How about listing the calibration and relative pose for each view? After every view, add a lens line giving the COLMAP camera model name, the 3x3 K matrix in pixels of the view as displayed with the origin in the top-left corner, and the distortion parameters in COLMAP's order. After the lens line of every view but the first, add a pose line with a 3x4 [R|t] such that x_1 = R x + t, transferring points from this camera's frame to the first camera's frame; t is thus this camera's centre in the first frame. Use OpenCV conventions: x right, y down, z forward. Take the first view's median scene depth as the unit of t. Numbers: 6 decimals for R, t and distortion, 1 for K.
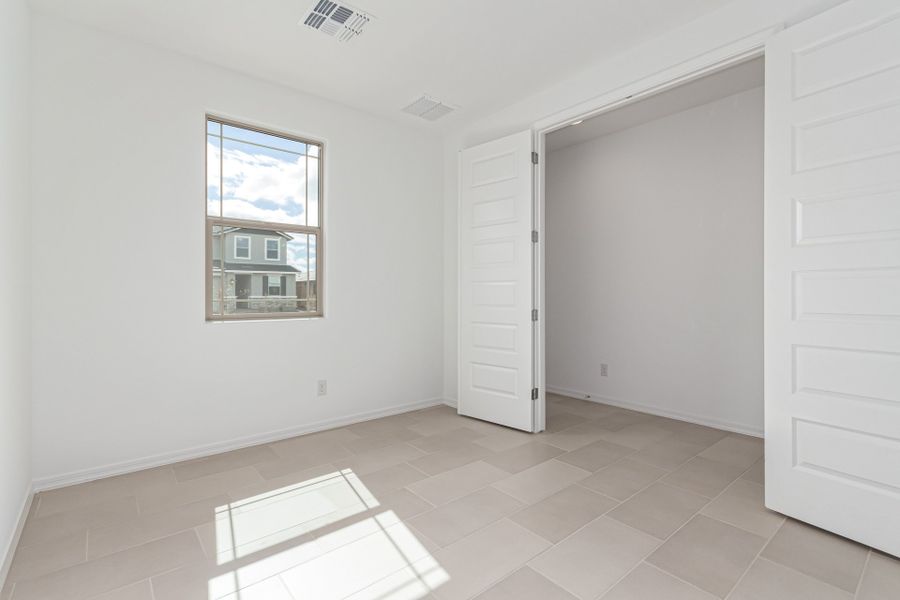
lens RADIAL K [[417.3, 0, 449.0], [0, 417.3, 297.6], [0, 0, 1]] dist [0.006399, 0.000639]
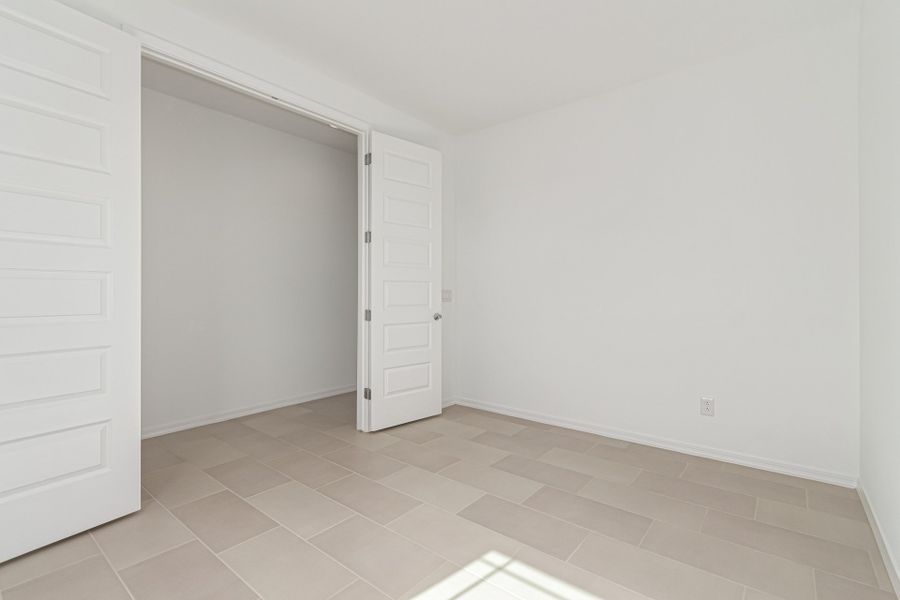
lens RADIAL K [[417.3, 0, 451.6], [0, 417.3, 297.4], [0, 0, 1]] dist [0.006399, 0.000639]
pose [[-0.199528, -0.005266, 0.979878, -0.863770], [0.010769, 0.999913, 0.007566, -0.002666], [-0.979833, 0.012062, -0.199454, 1.081993]]
